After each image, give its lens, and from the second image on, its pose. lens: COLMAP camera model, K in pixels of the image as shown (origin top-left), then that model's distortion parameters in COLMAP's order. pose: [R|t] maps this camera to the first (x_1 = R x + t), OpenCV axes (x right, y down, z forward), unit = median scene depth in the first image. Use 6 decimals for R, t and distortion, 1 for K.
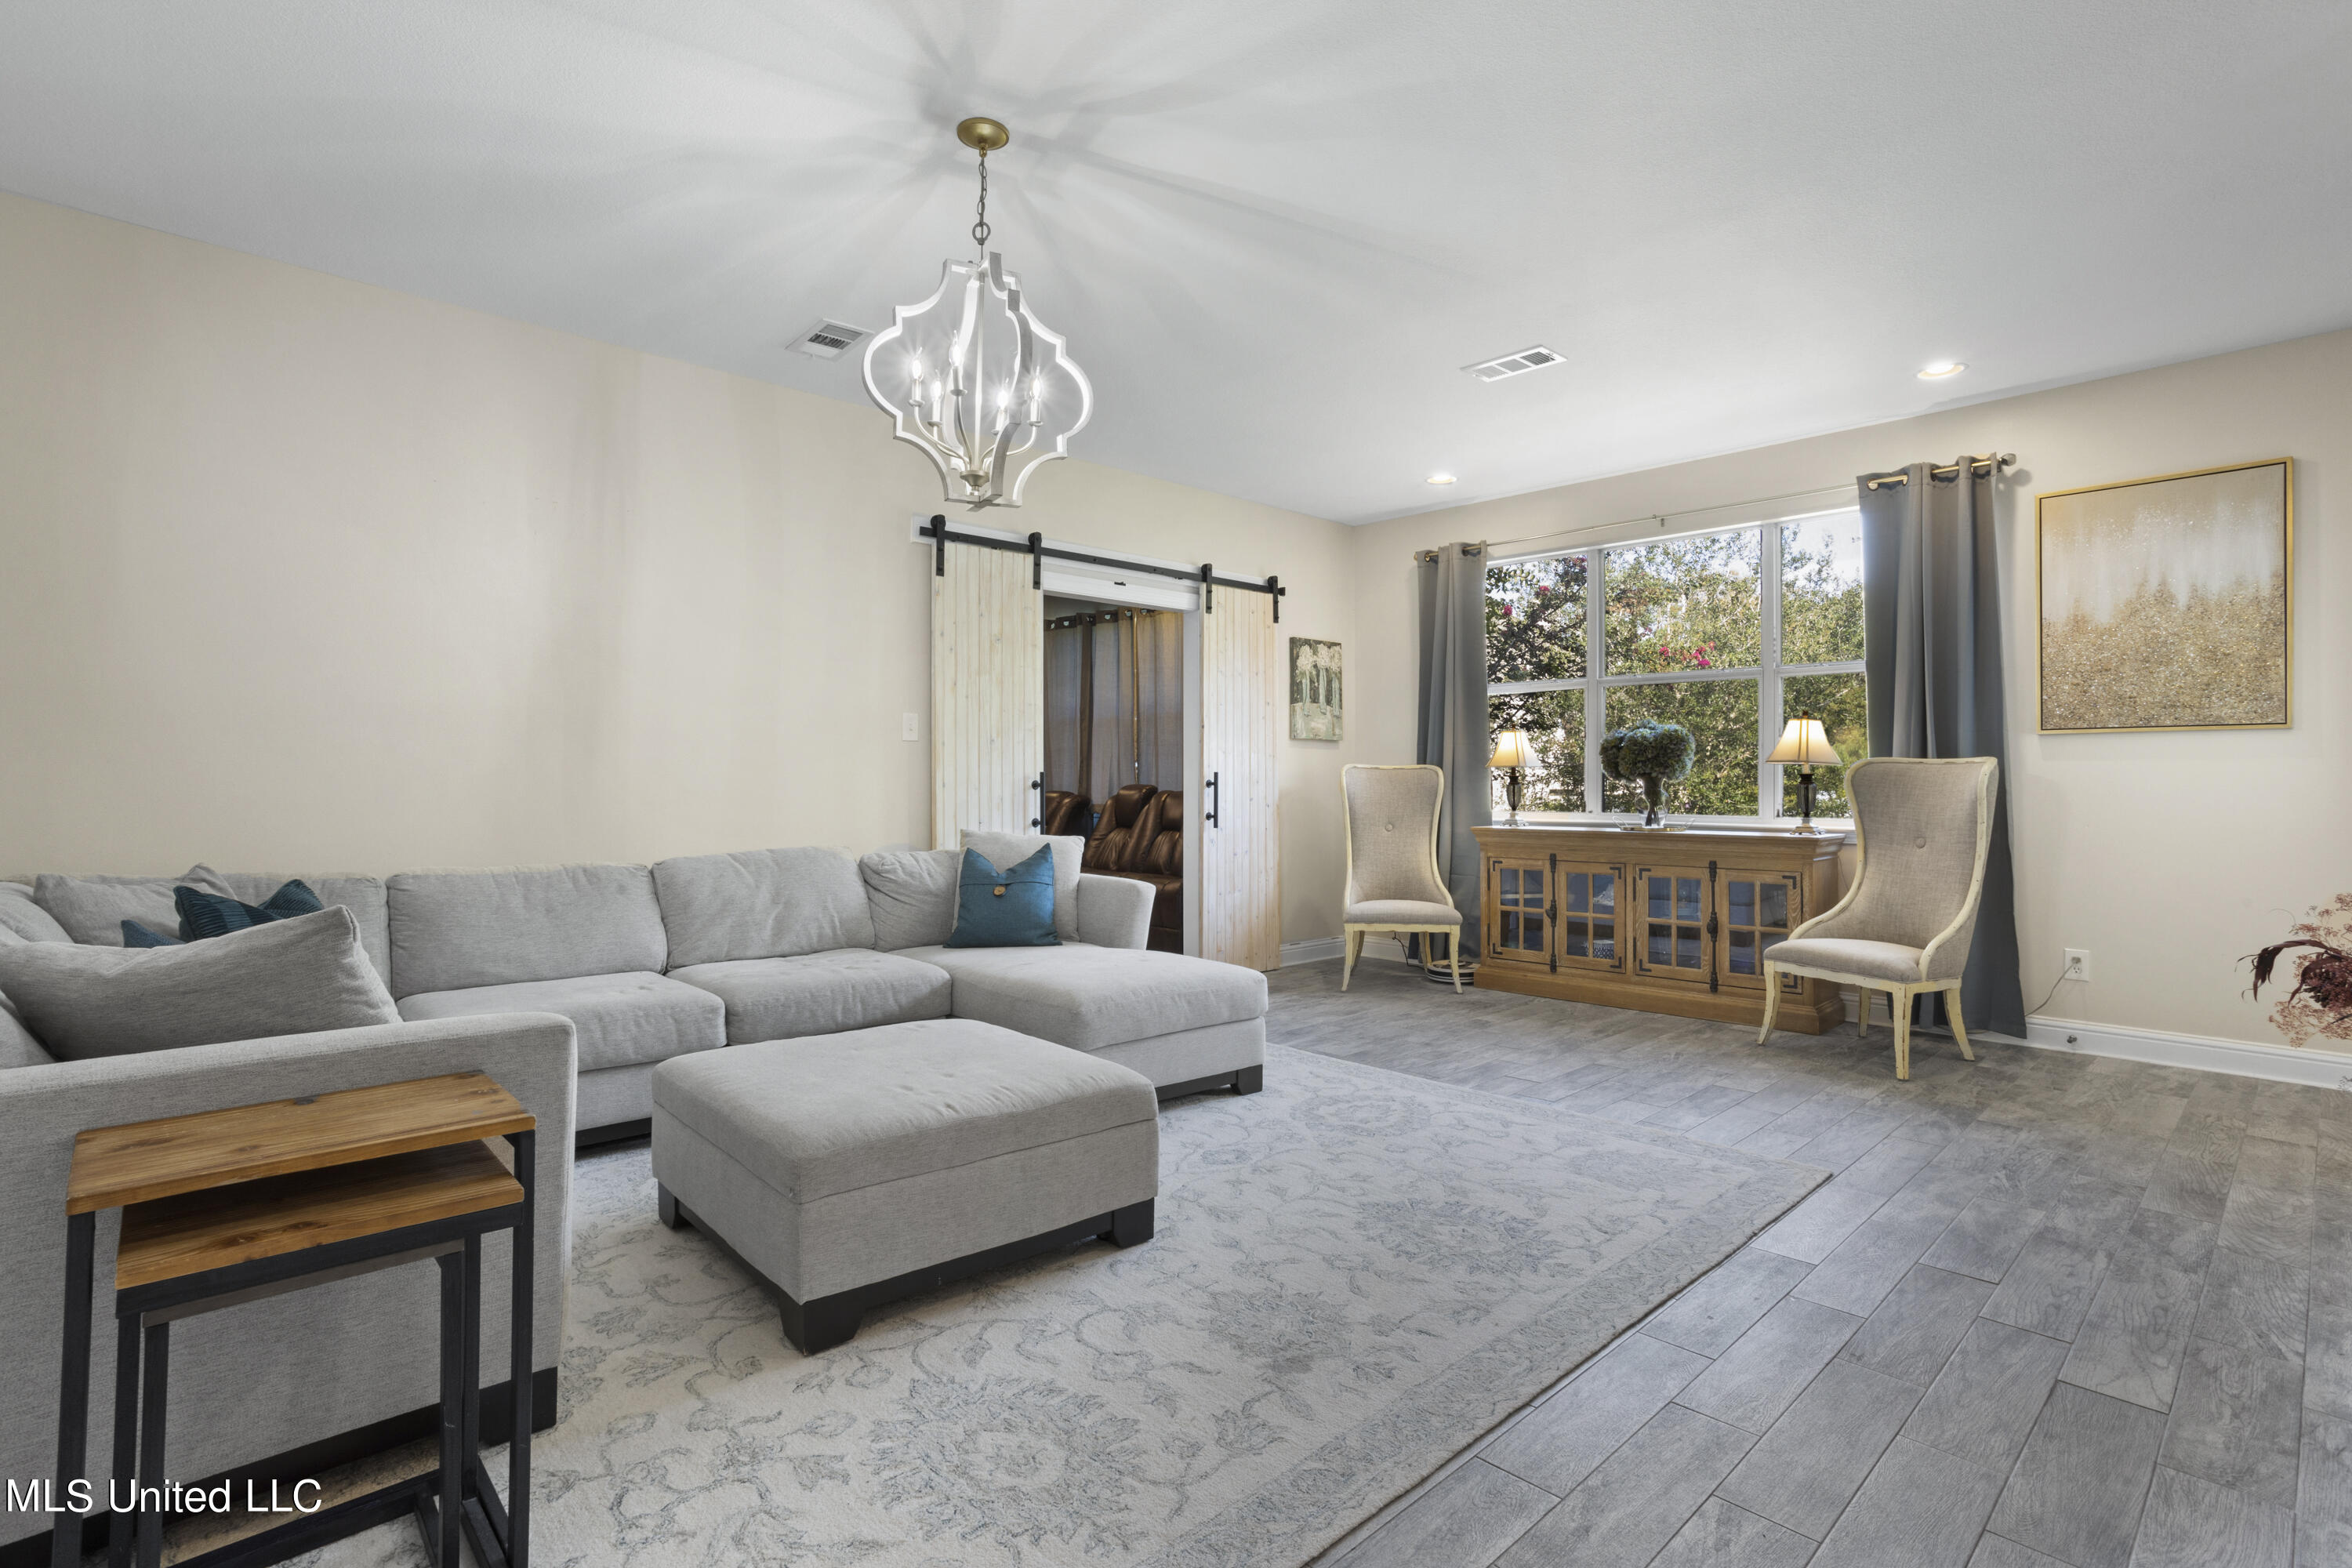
lens RADIAL K [[1131.1, 0, 1176.0], [0, 1131.1, 777.5], [0, 0, 1]] dist [-0.026856, 0.004779]
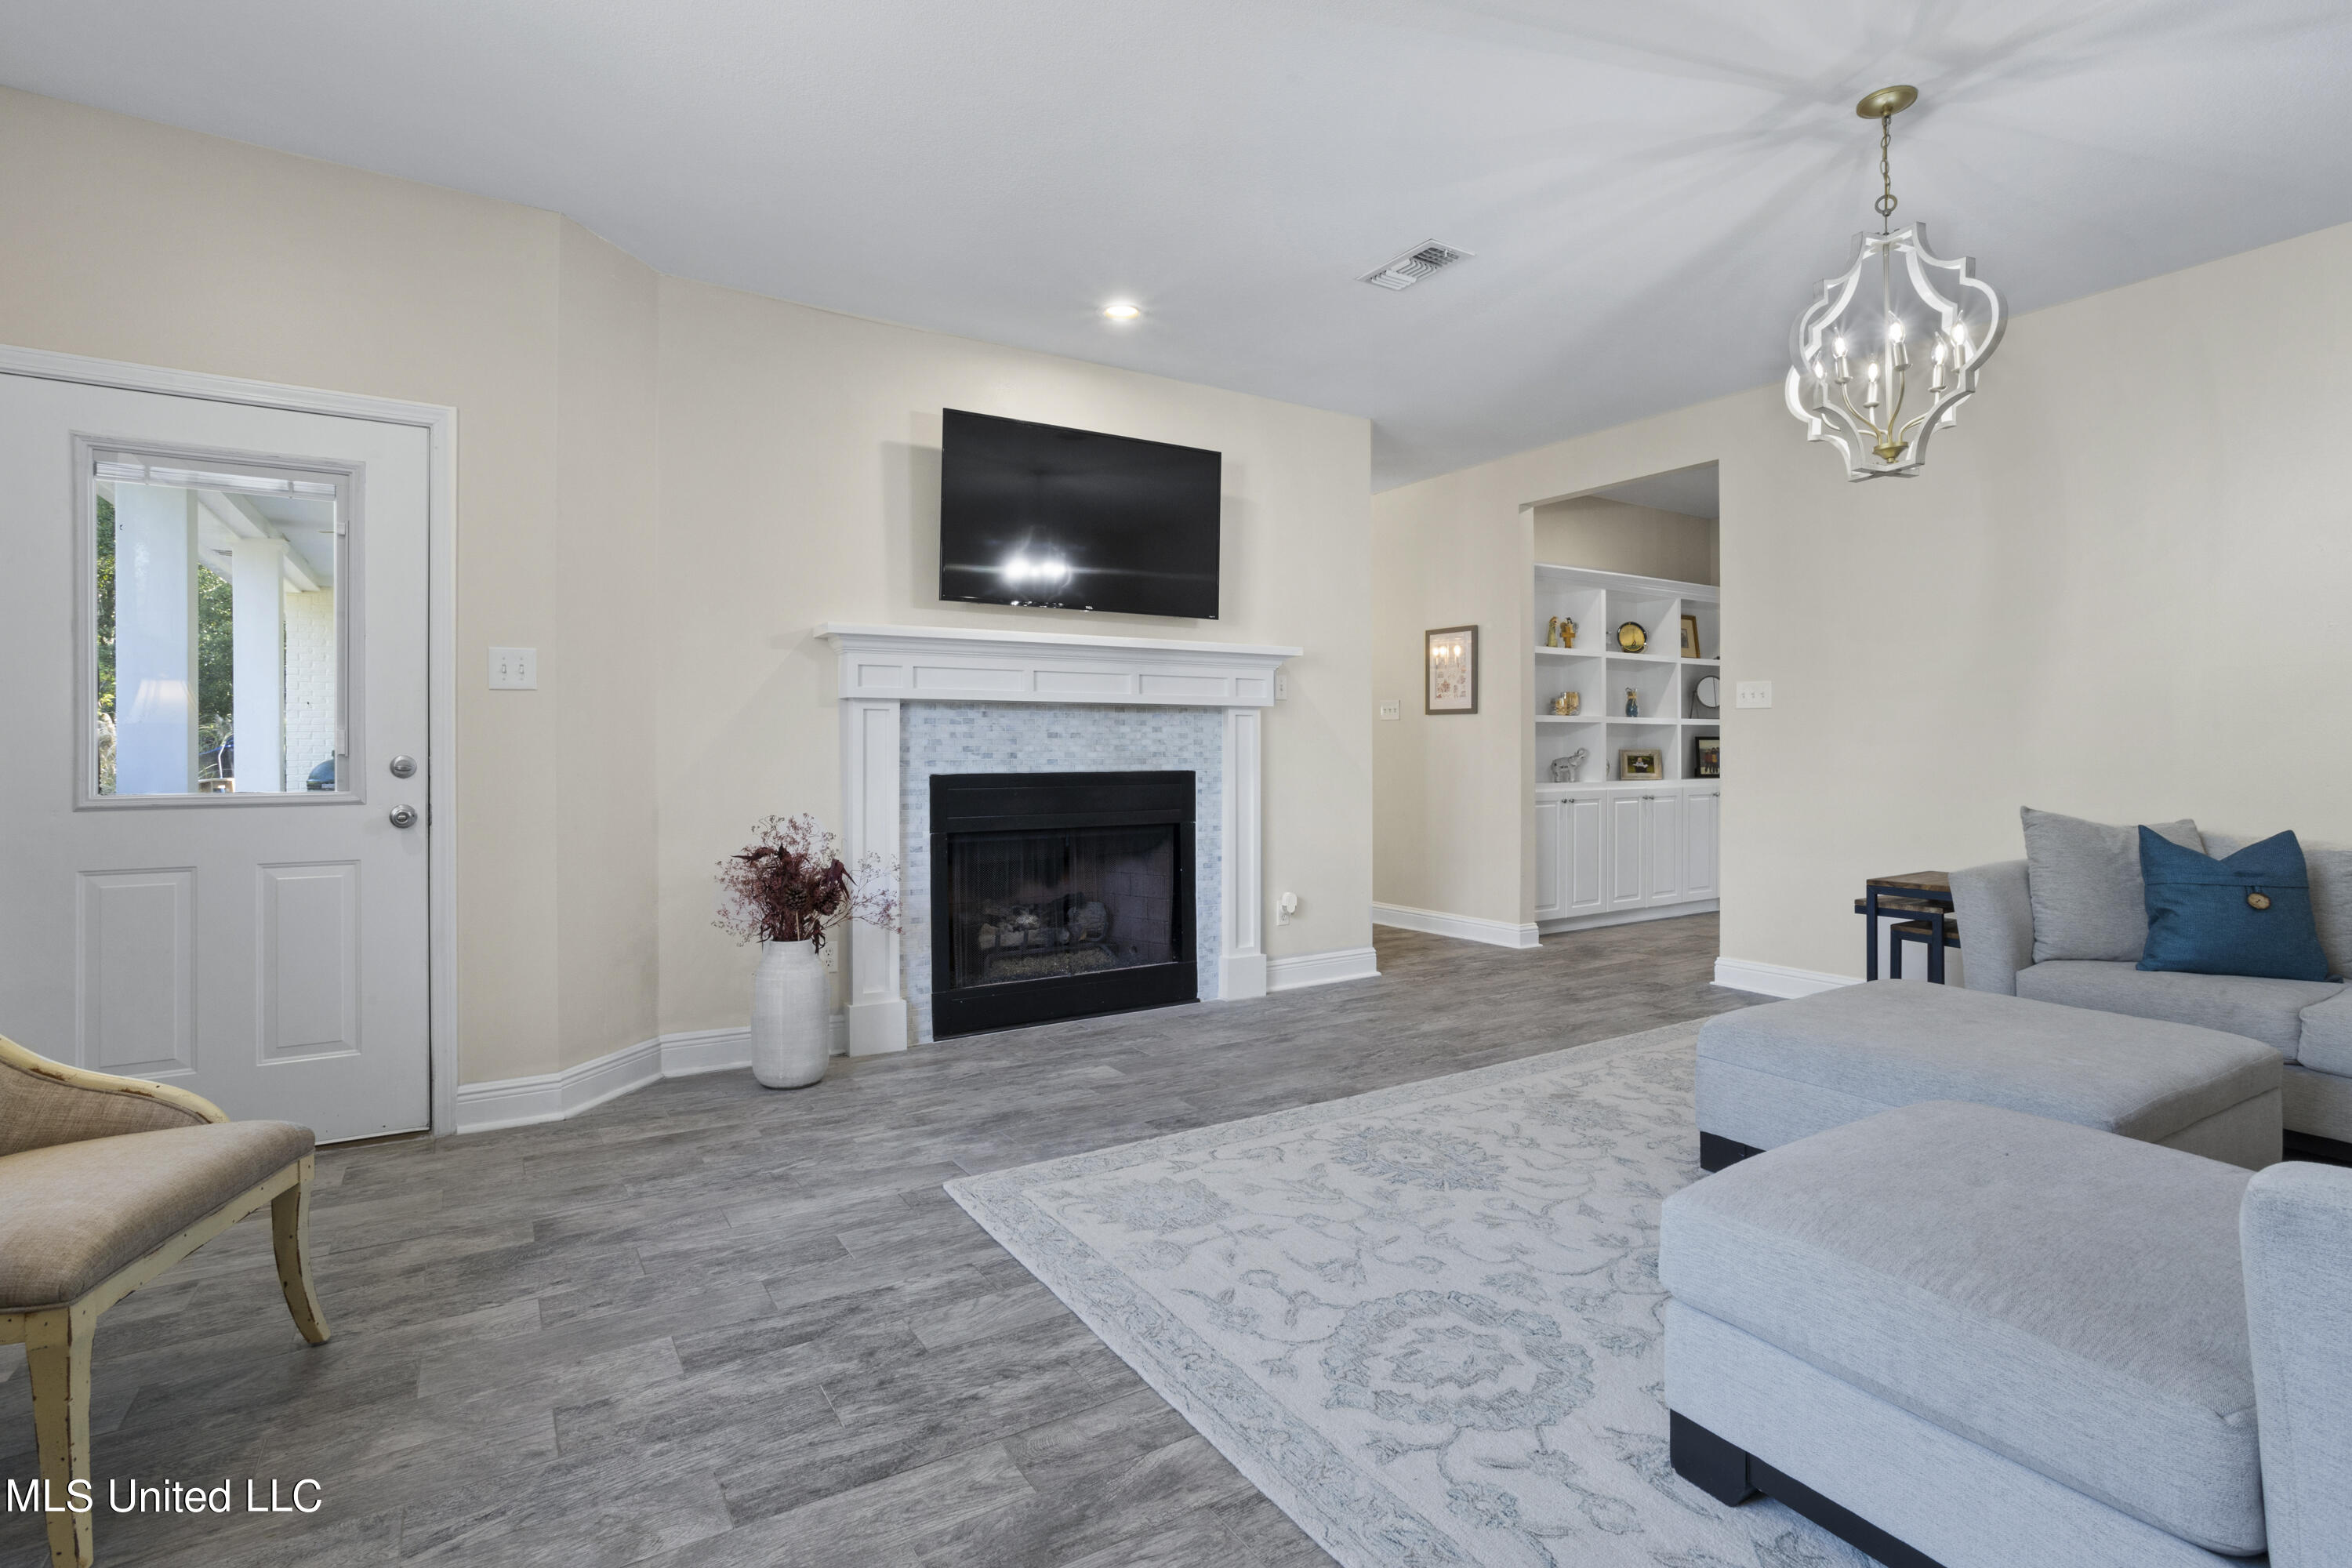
lens RADIAL K [[1131.1, 0, 1154.3], [0, 1131.1, 748.1], [0, 0, 1]] dist [-0.026856, 0.004779]
pose [[-0.976807, 0.001542, 0.214115, 0.184338], [-0.000199, 0.999967, -0.008111, 0.006641], [-0.214120, -0.007966, -0.976775, 1.516974]]
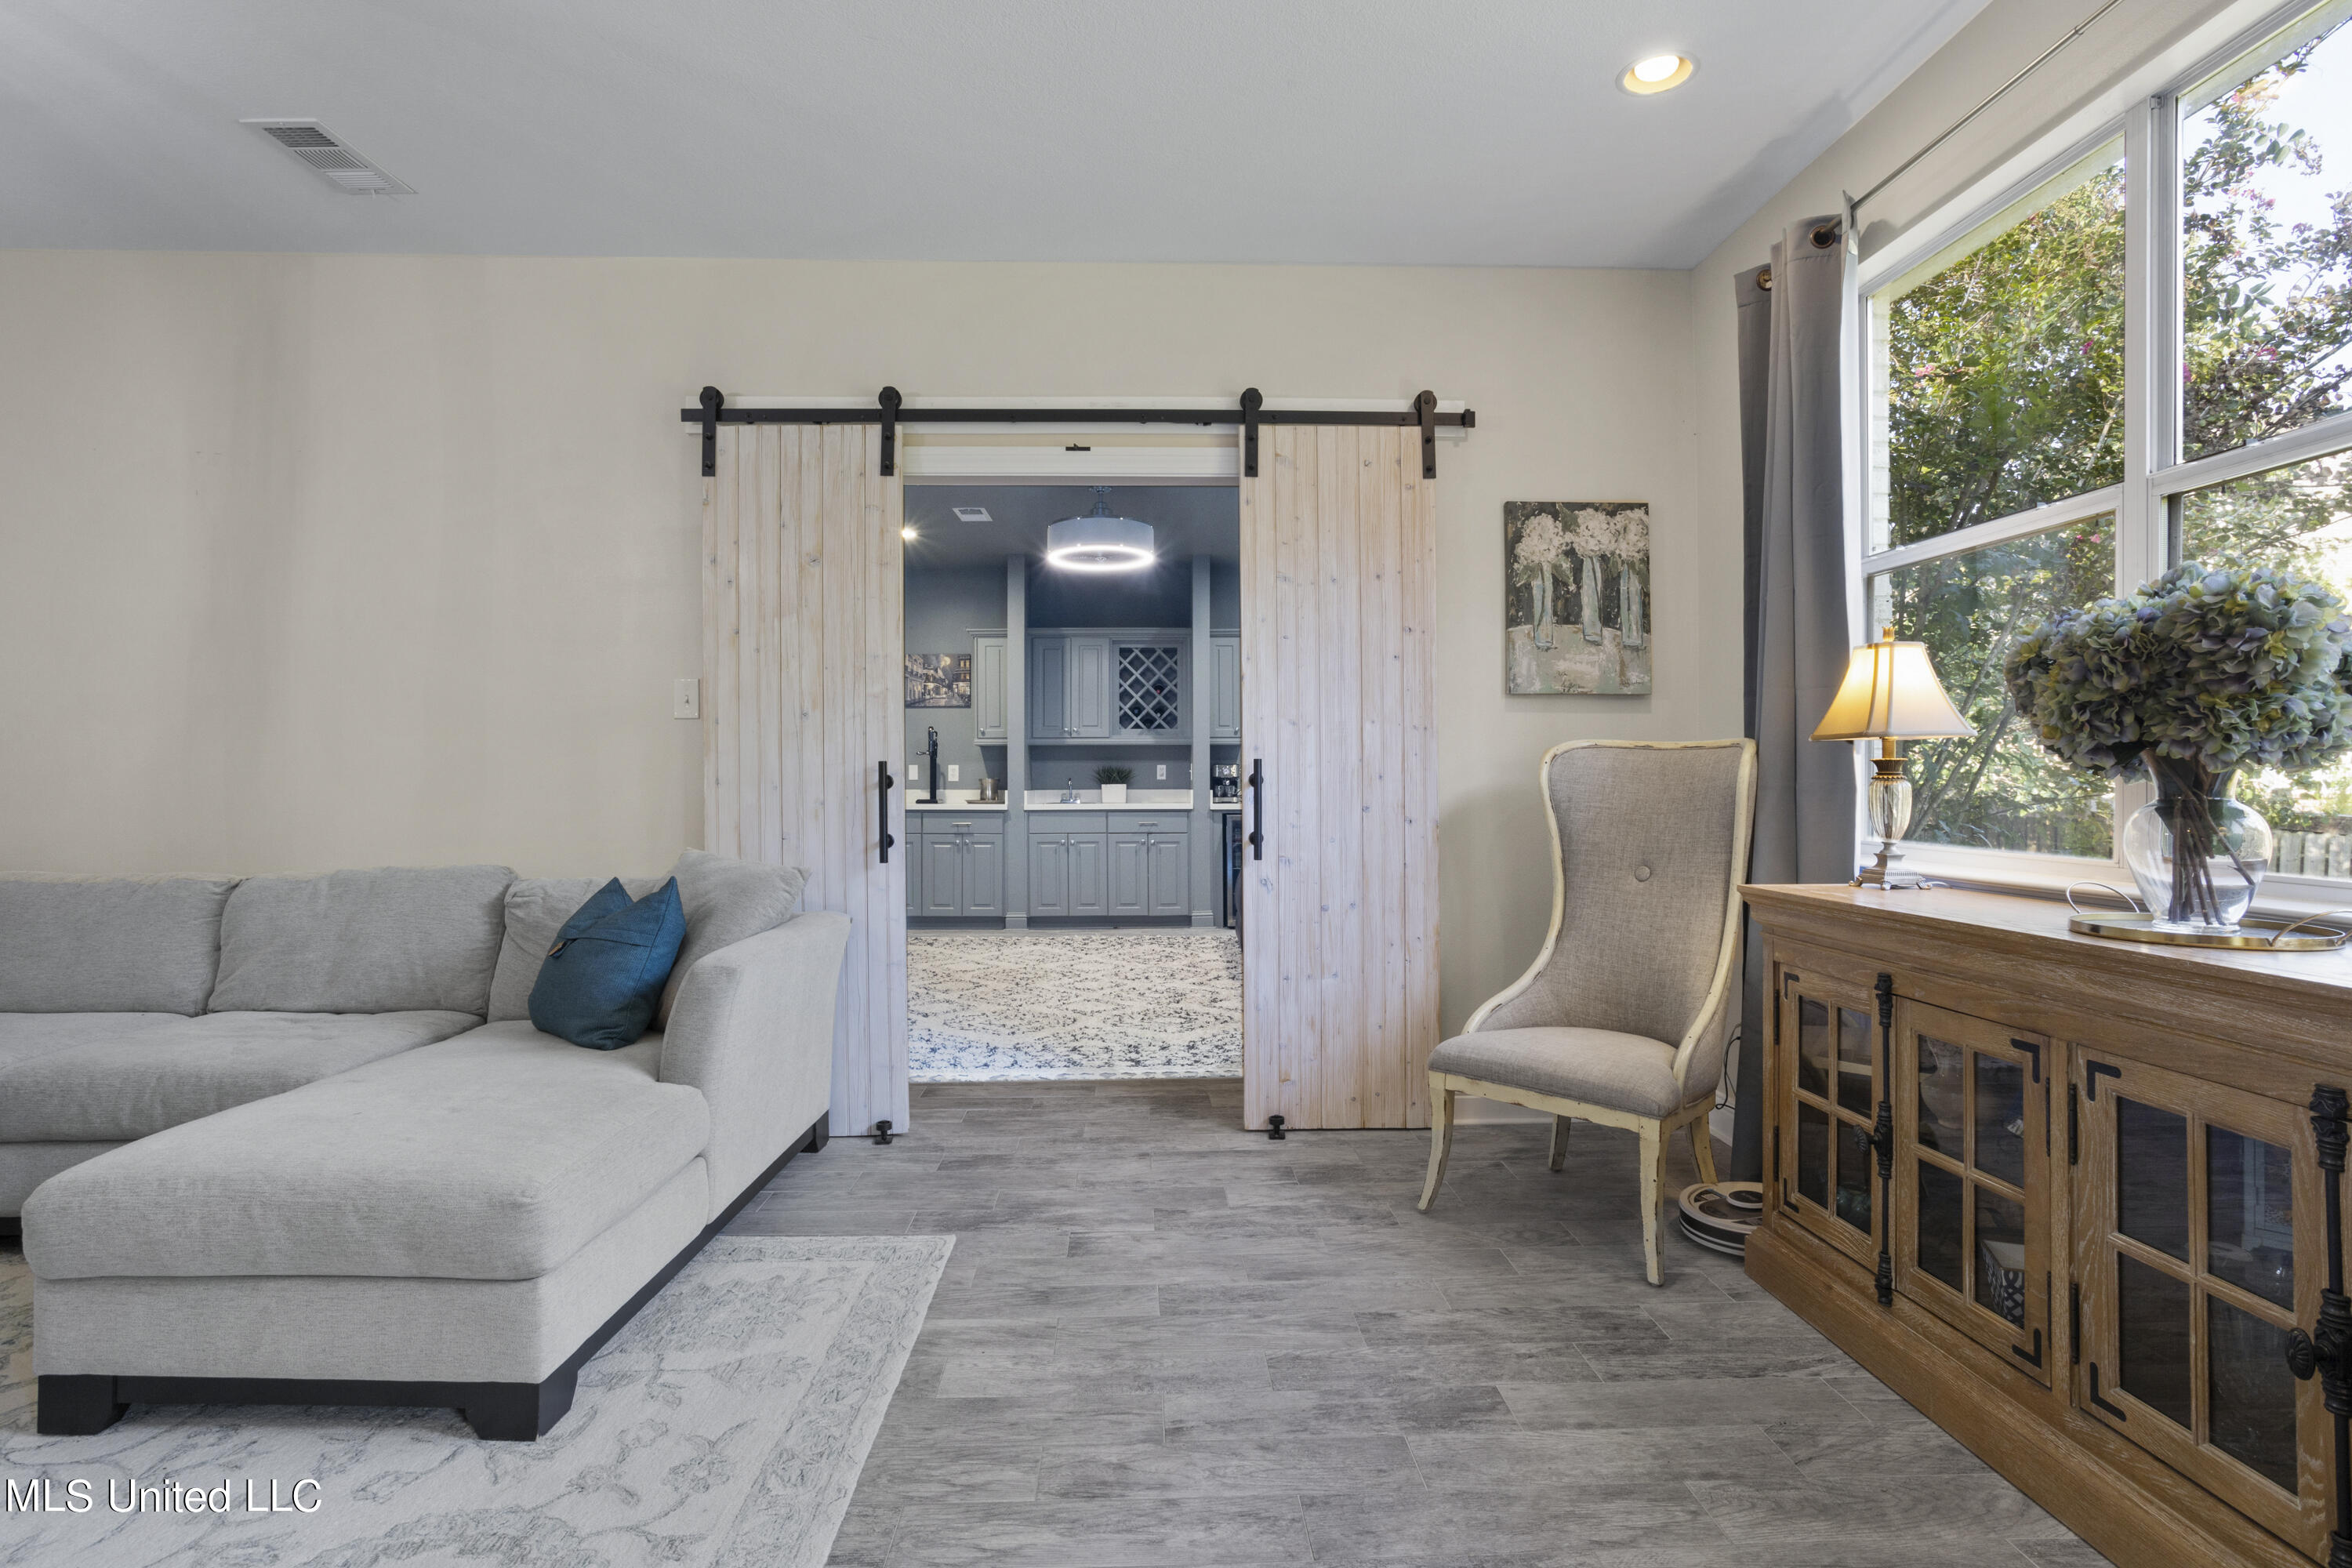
lens RADIAL K [[1173.3, 0, 1169.8], [0, 1173.3, 771.8], [0, 0, 1]] dist [-0.016812, 0.002720]
pose [[0.747770, -0.004927, -0.663939, 0.609954], [0.003584, 0.999988, -0.003384, 0.005525], [0.663948, 0.000151, 0.747779, 0.849564]]
